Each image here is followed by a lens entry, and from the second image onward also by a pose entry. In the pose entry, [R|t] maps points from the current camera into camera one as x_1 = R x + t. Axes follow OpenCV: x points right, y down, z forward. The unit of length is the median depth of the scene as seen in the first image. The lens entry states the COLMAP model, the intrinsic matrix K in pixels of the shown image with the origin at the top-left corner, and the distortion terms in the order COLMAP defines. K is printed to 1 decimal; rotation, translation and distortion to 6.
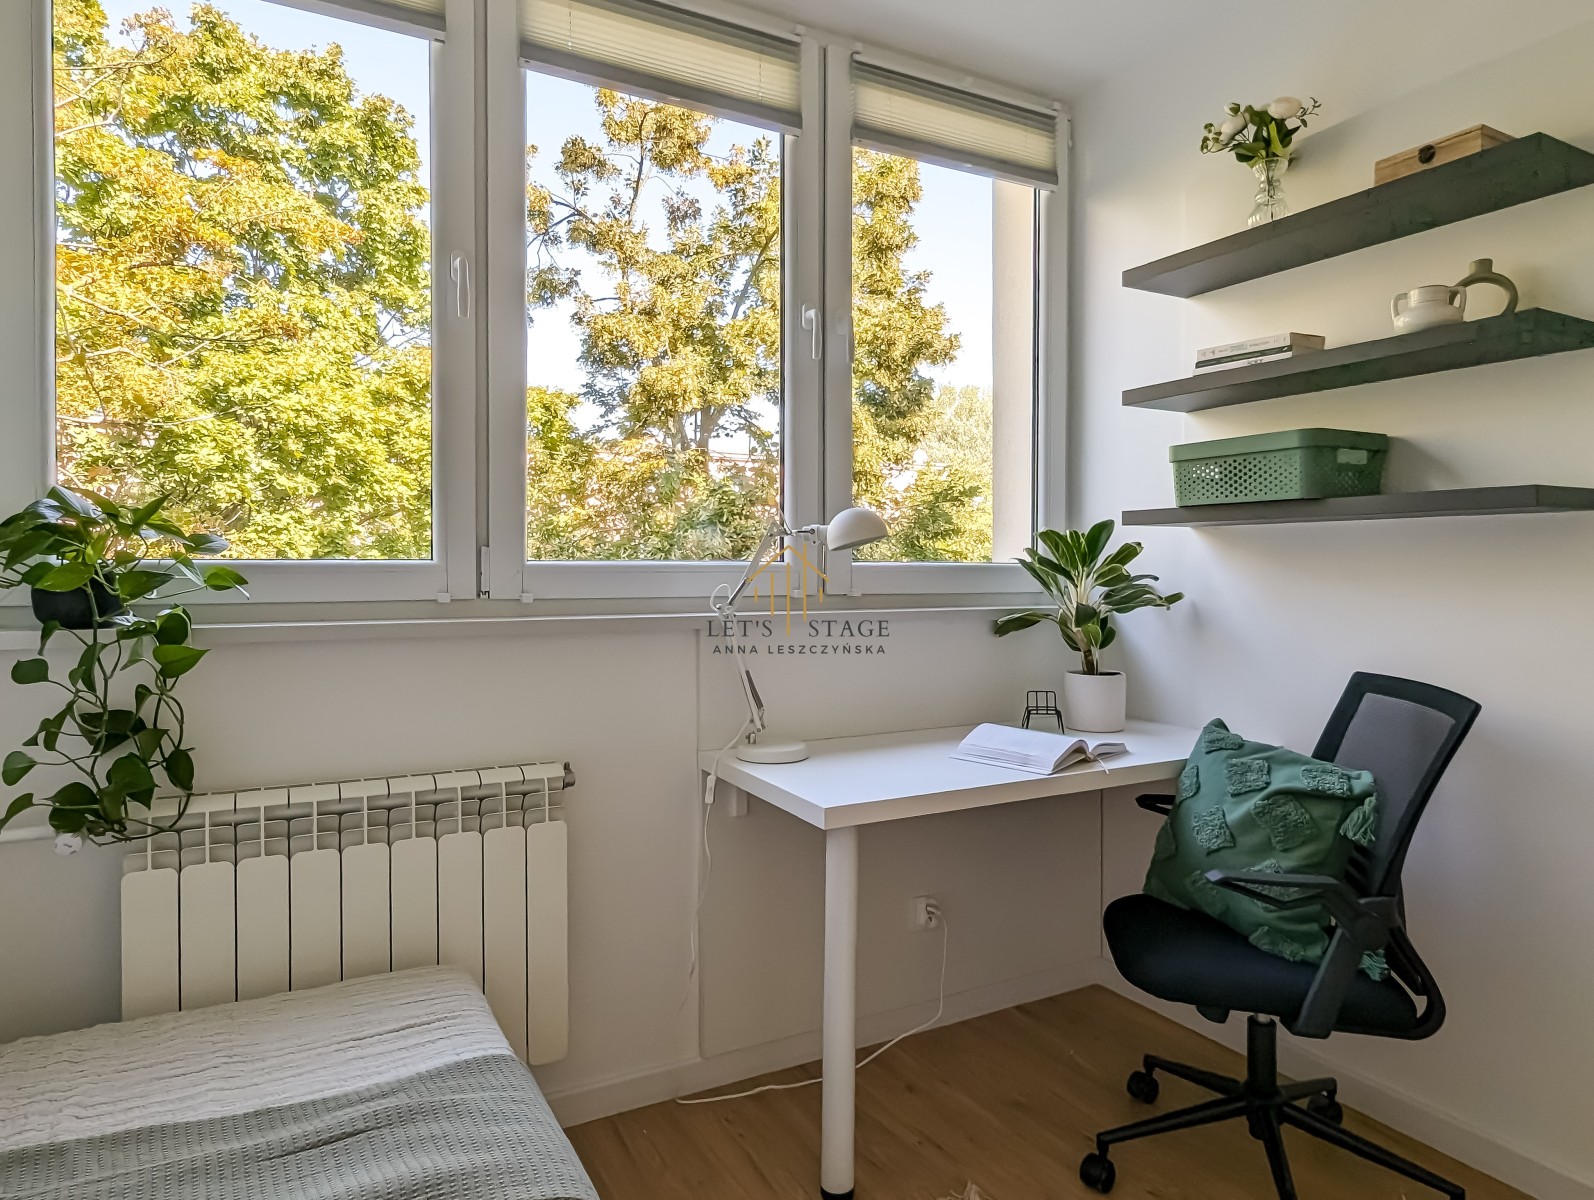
lens RADIAL K [[984.7, 0, 783.8], [0, 984.7, 589.0], [0, 0, 1]] dist [0.004032, -0.003561]
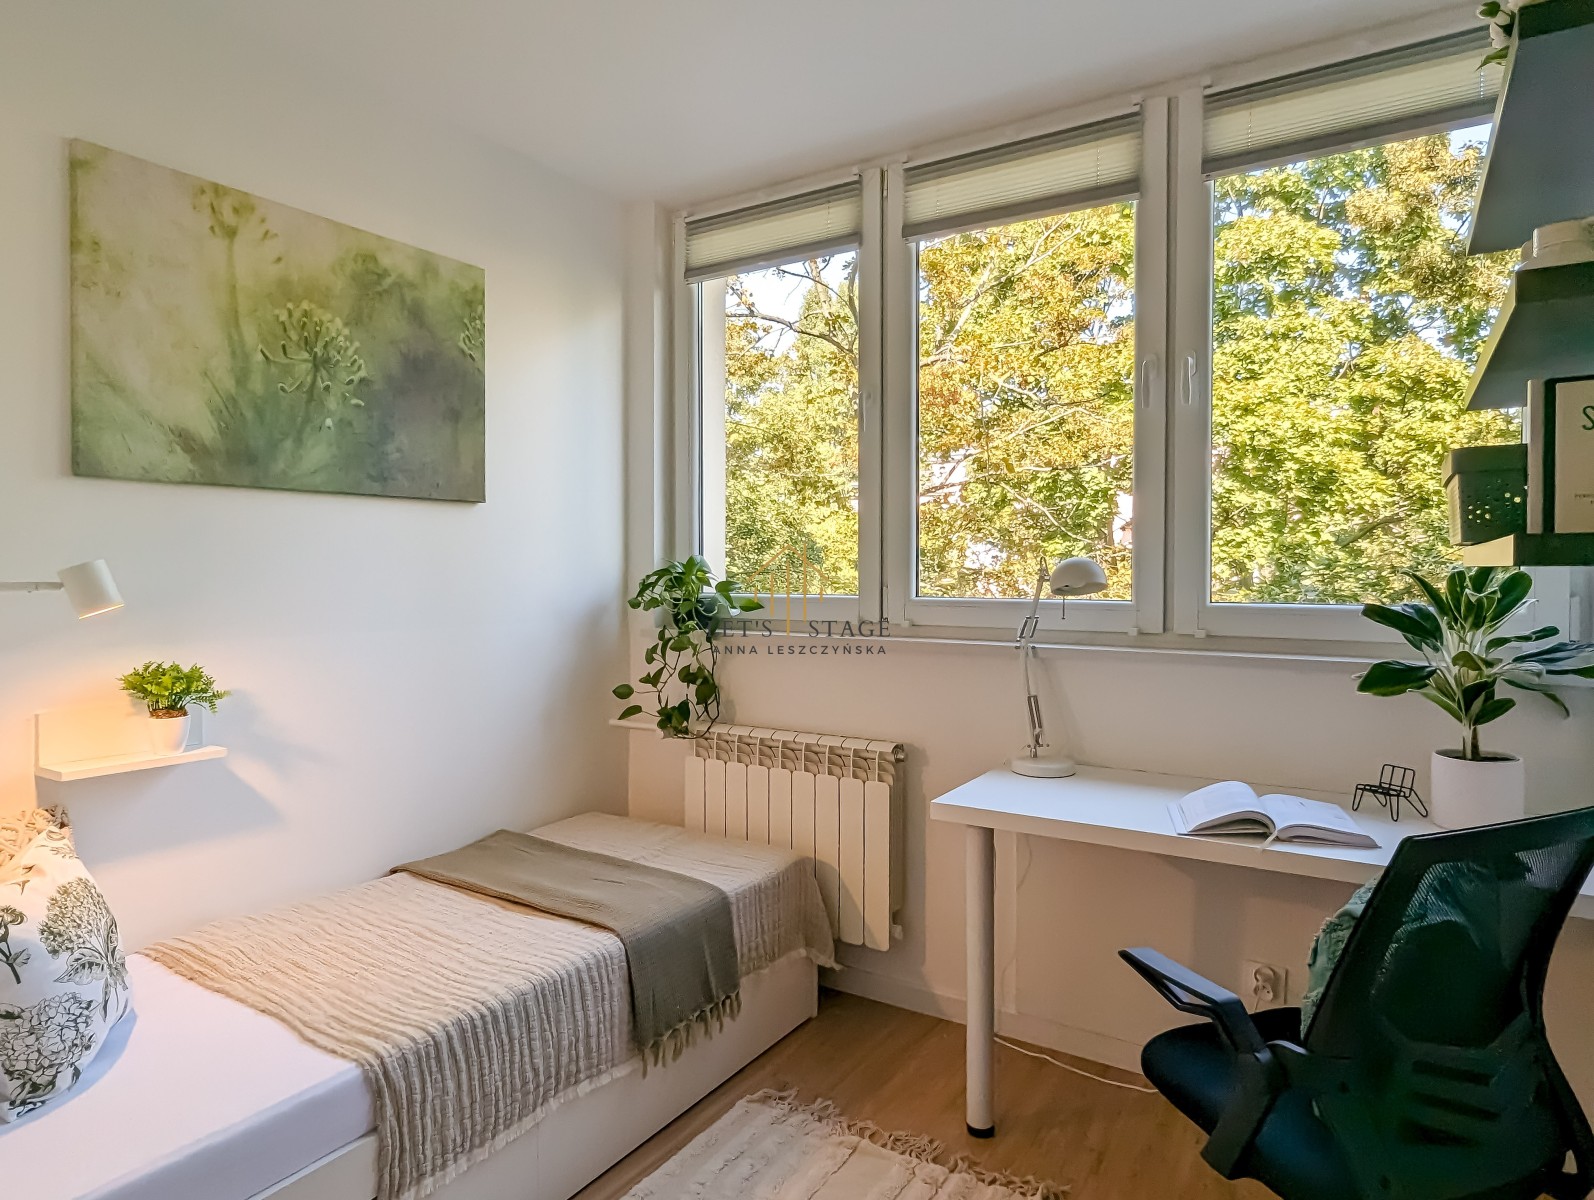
lens RADIAL K [[984.7, 0, 770.3], [0, 984.7, 577.6], [0, 0, 1]] dist [0.004032, -0.003561]
pose [[0.455921, 0.007610, -0.889987, 0.223506], [-0.017955, 0.999839, -0.000649, -0.012693], [0.889839, 0.016276, 0.455984, 0.048419]]
